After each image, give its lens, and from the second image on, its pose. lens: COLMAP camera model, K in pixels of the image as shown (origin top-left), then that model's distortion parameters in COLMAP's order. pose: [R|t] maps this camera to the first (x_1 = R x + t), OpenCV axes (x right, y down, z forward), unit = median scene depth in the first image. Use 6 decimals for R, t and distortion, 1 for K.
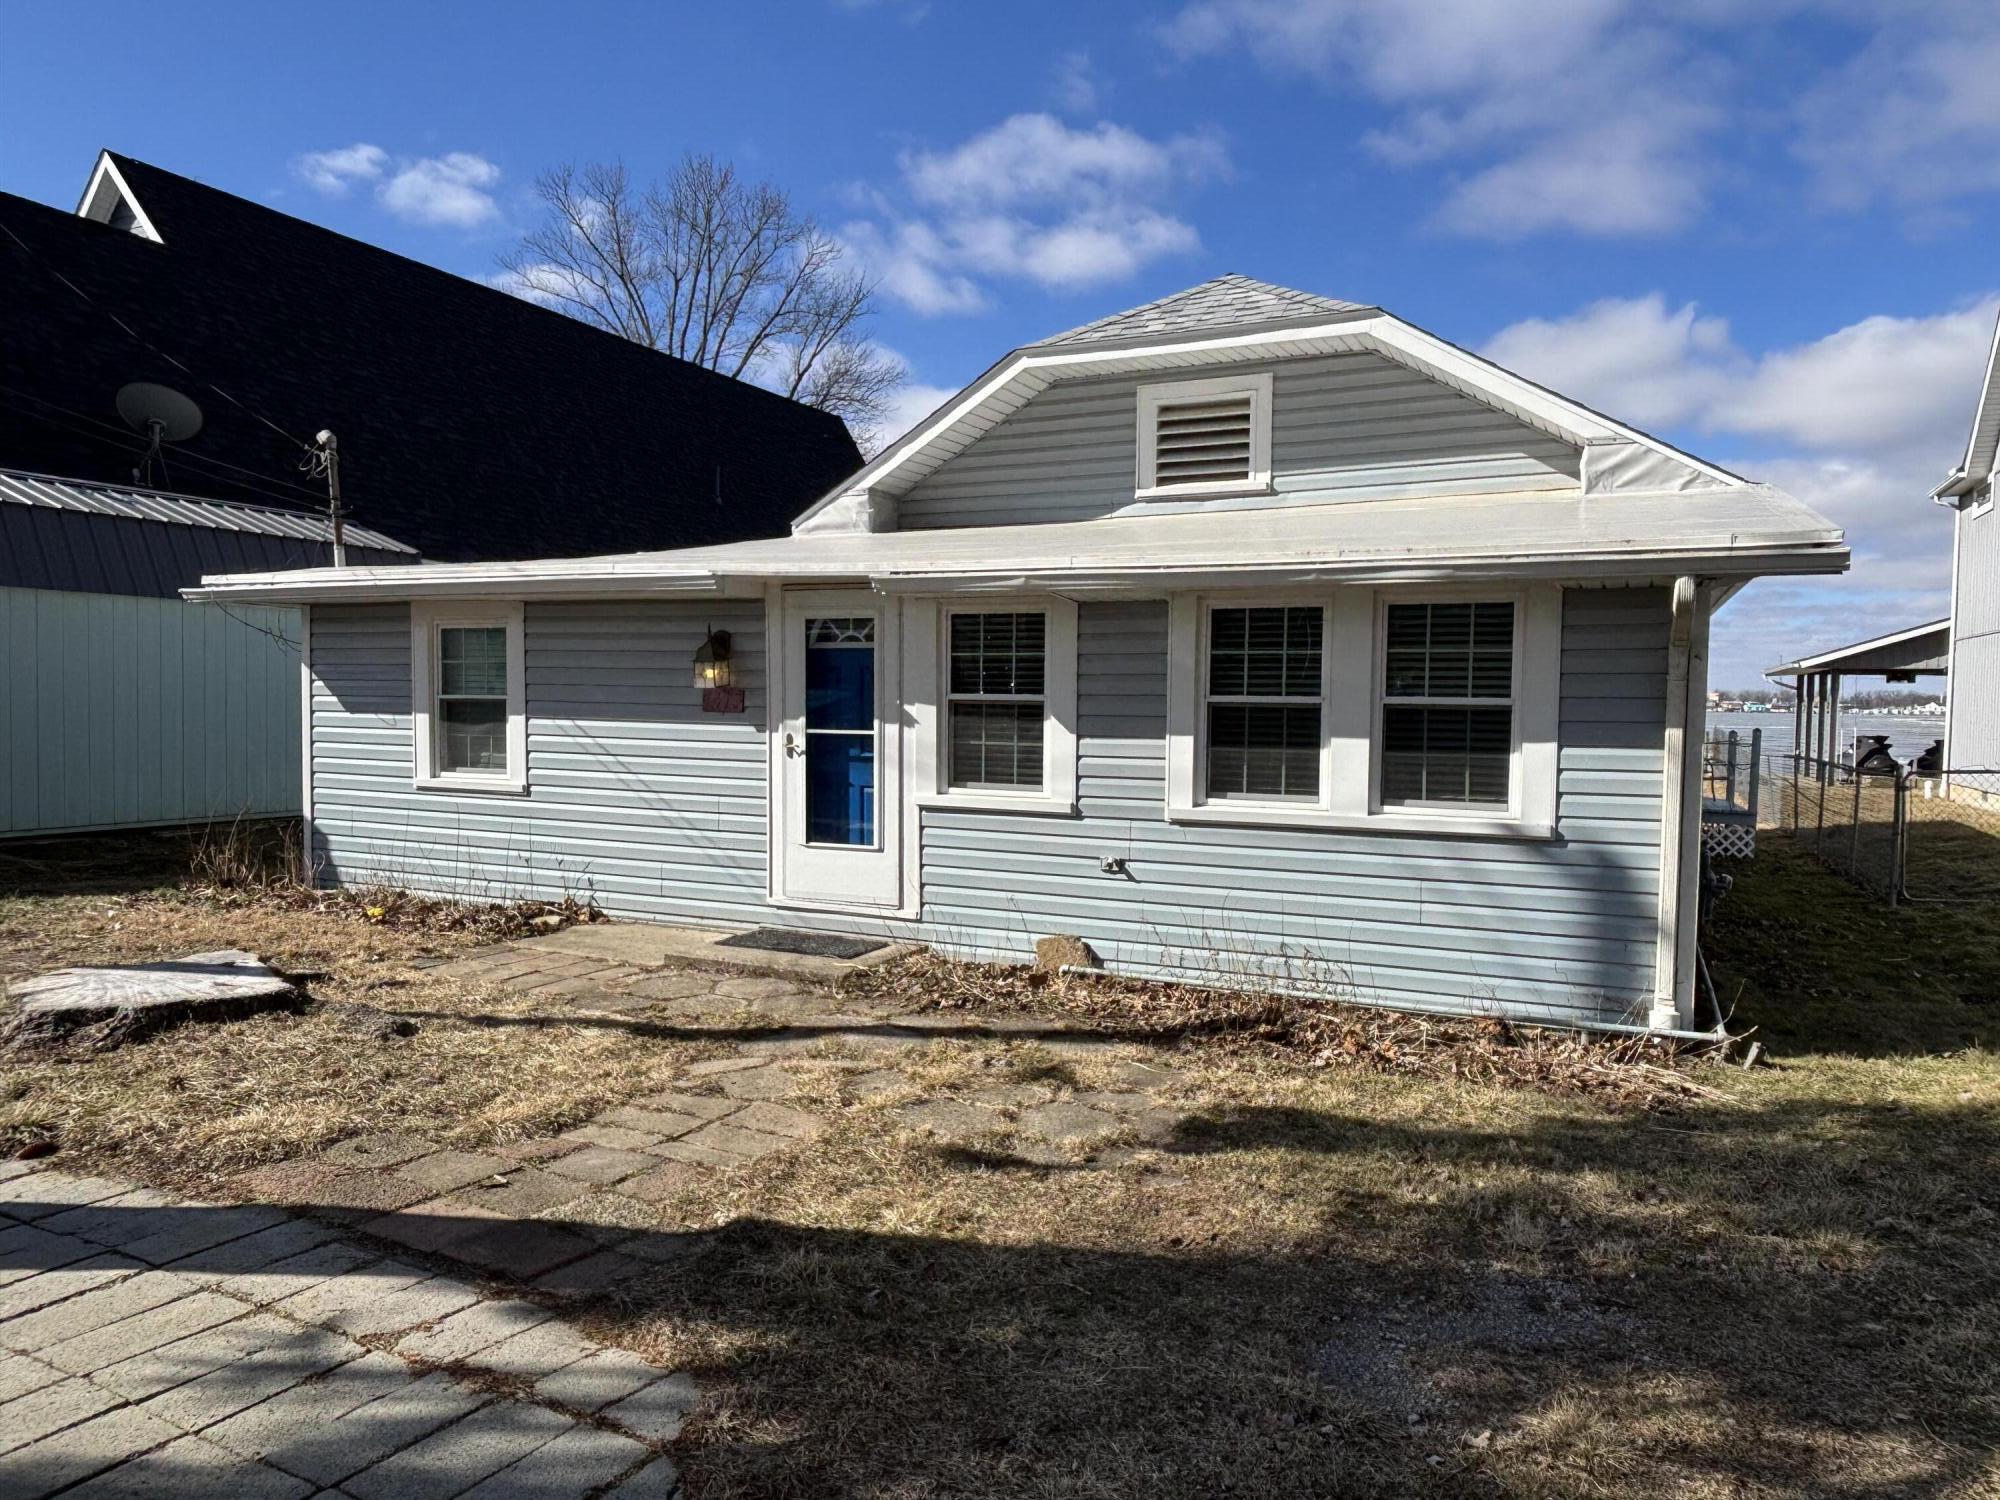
lens RADIAL K [[1312.3, 0, 1002.7], [0, 1312.3, 754.5], [0, 0, 1]] dist [-0.001956, -0.011719]
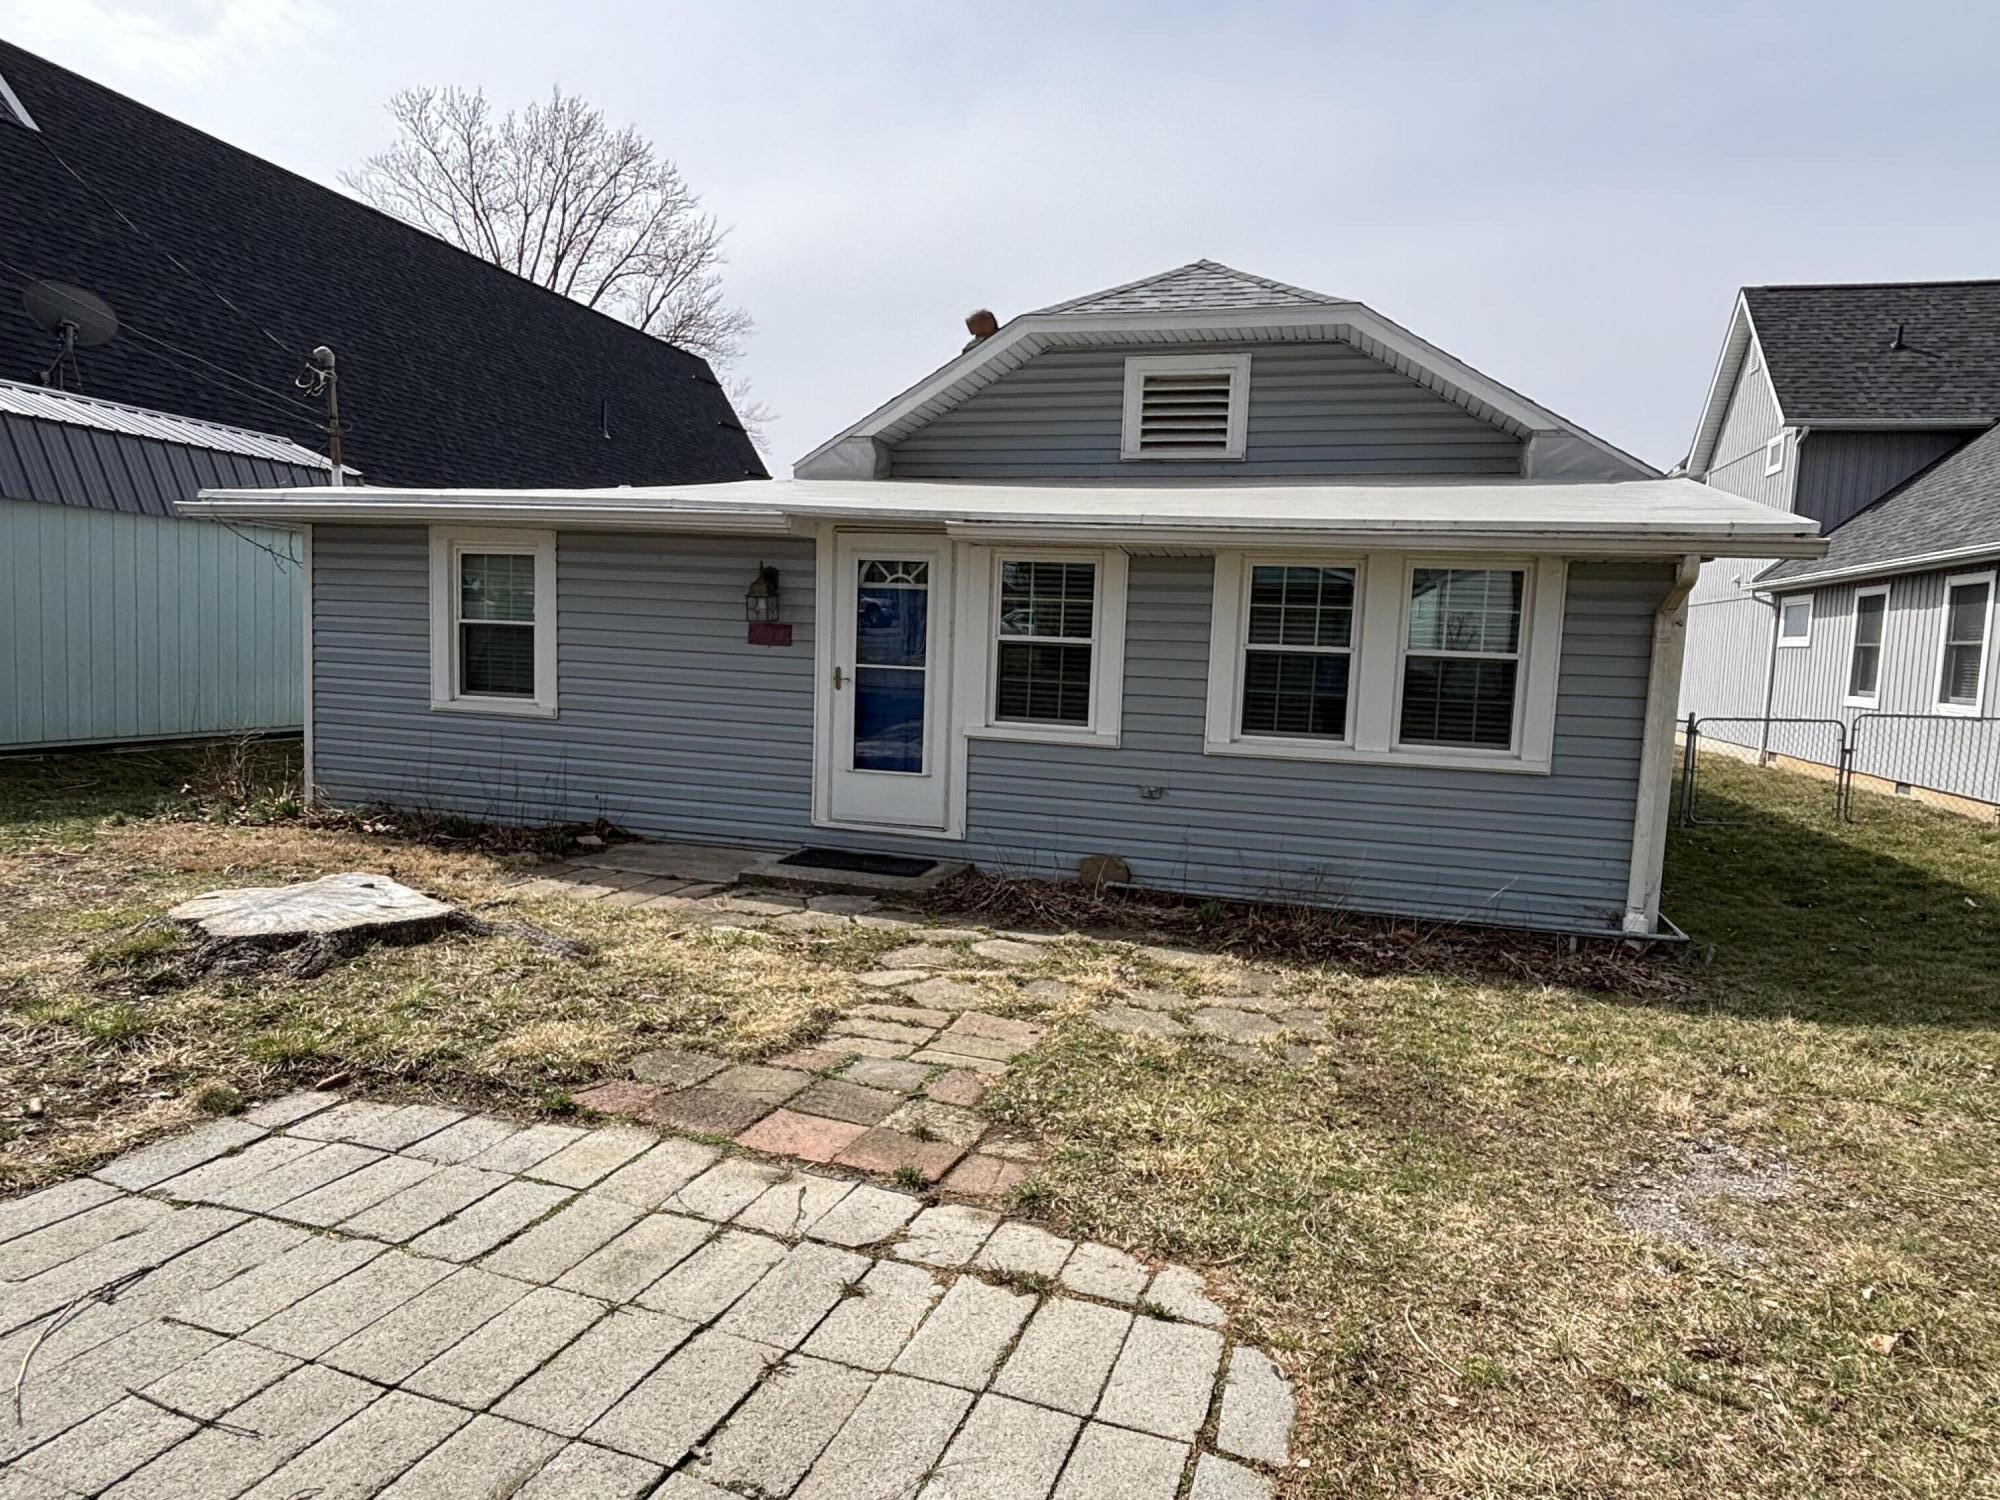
lens RADIAL K [[1185.7, 0, 999.5], [0, 1185.7, 748.0], [0, 0, 1]] dist [-0.001488, -0.008818]
pose [[0.986324, 0.014054, 0.164217, -0.186829], [-0.022834, 0.998402, 0.051698, -0.002592], [-0.163228, -0.054741, 0.985069, 0.022638]]
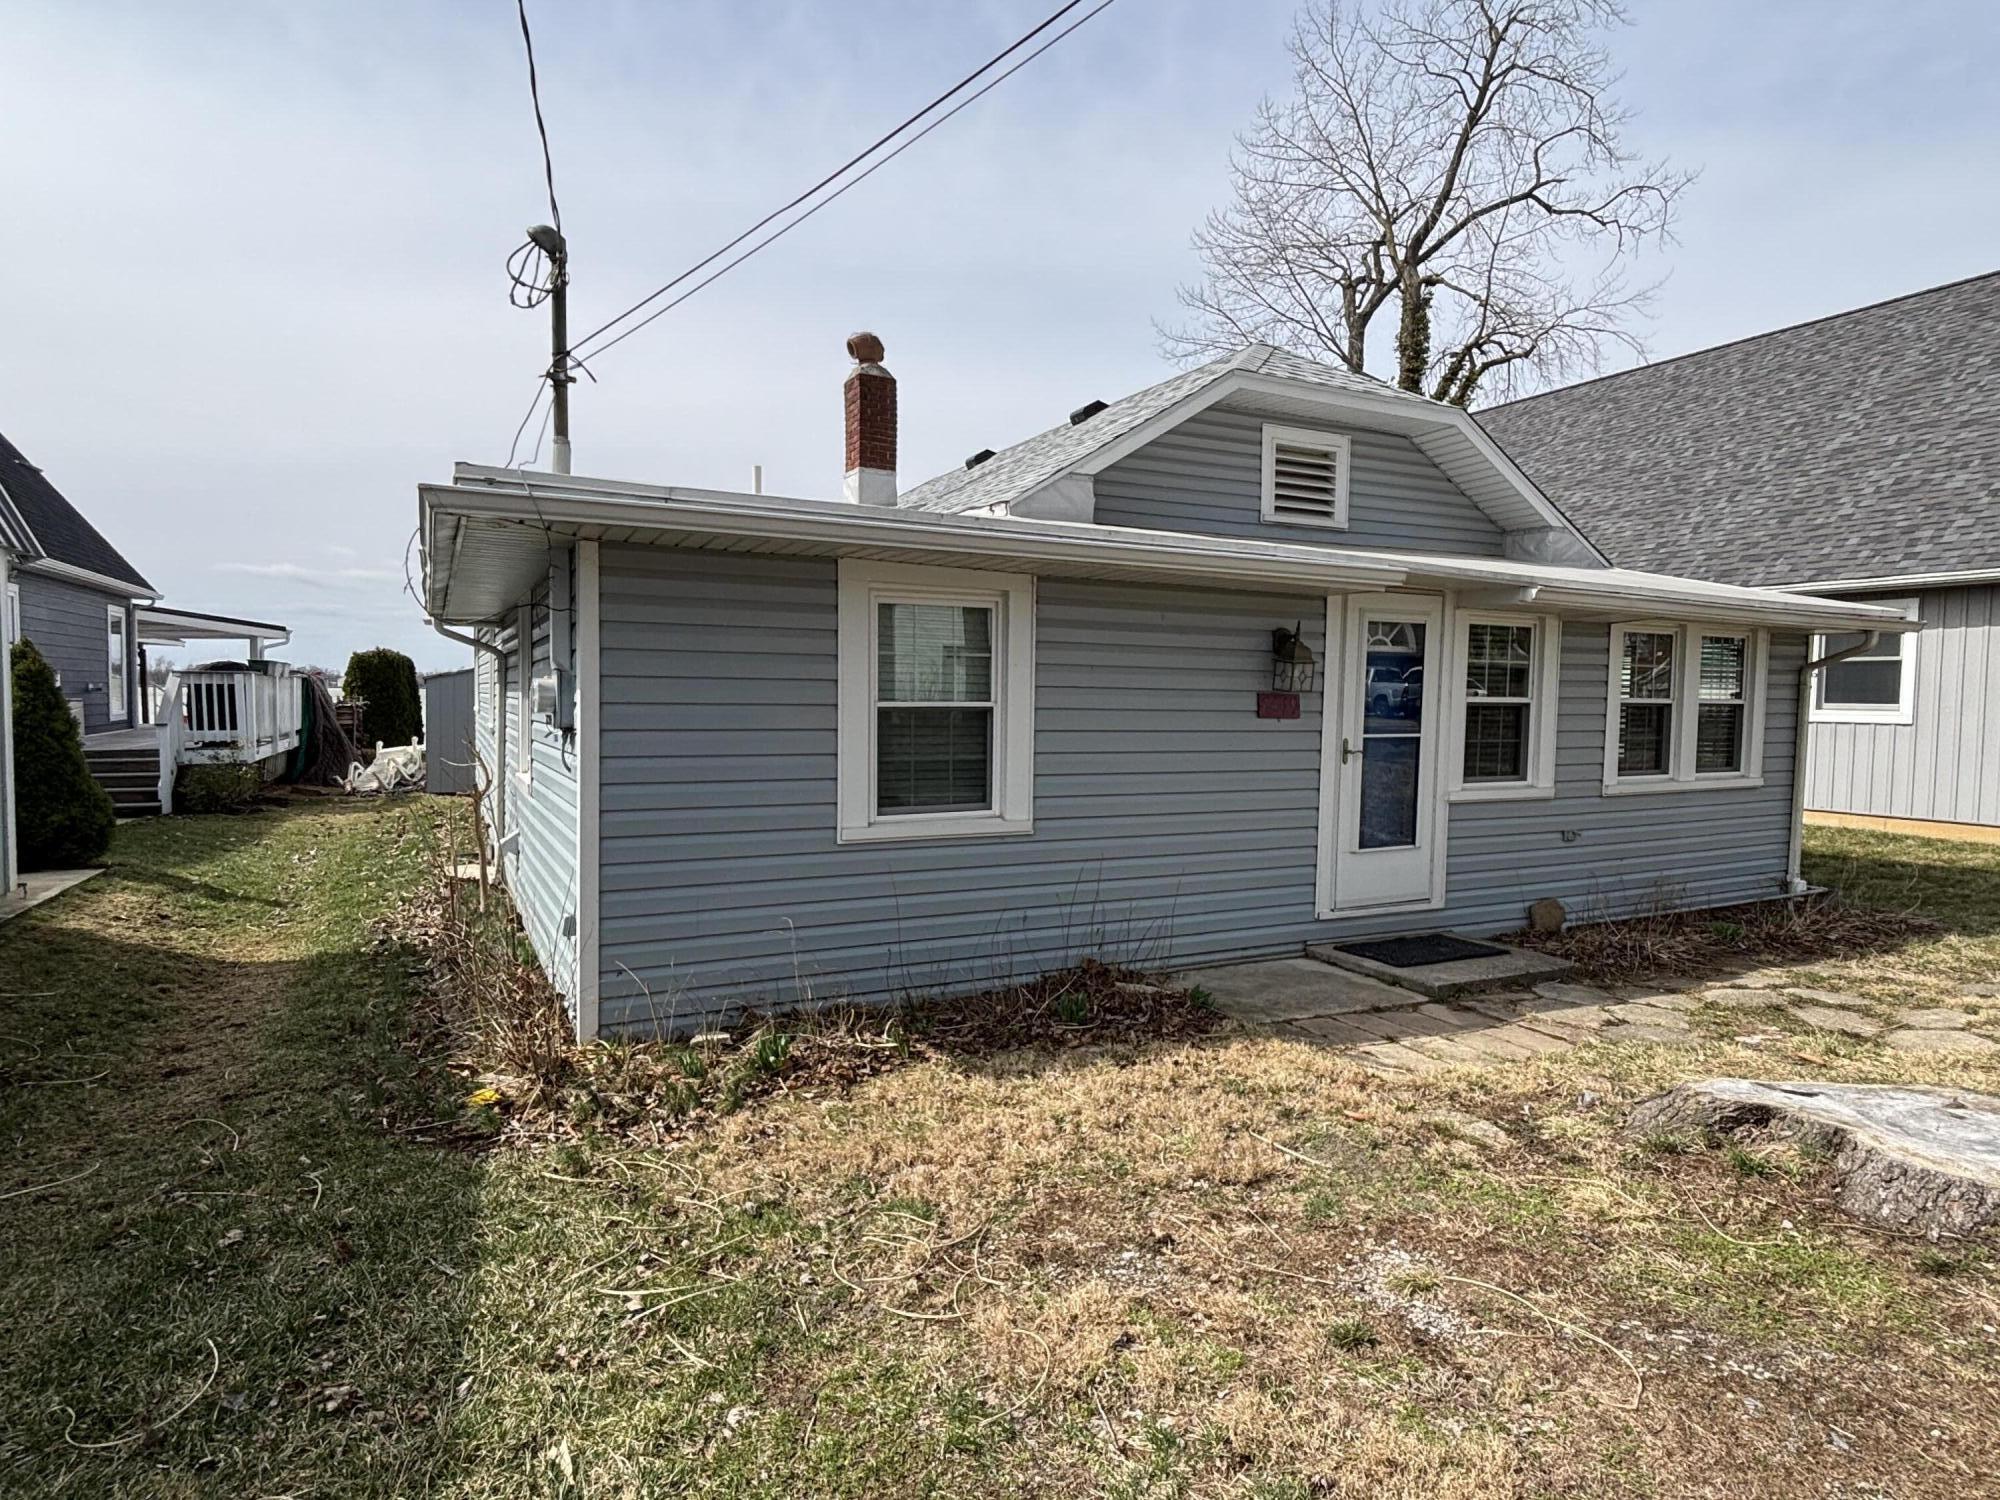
lens RADIAL K [[1177.3, 0, 1004.4], [0, 1177.3, 745.8], [0, 0, 1]] dist [-0.005008, 0.000041]
pose [[0.605145, -0.036513, 0.795278, -0.982433], [0.037916, 0.999136, 0.017021, -0.034105], [-0.795212, 0.019854, 0.606006, 0.661795]]
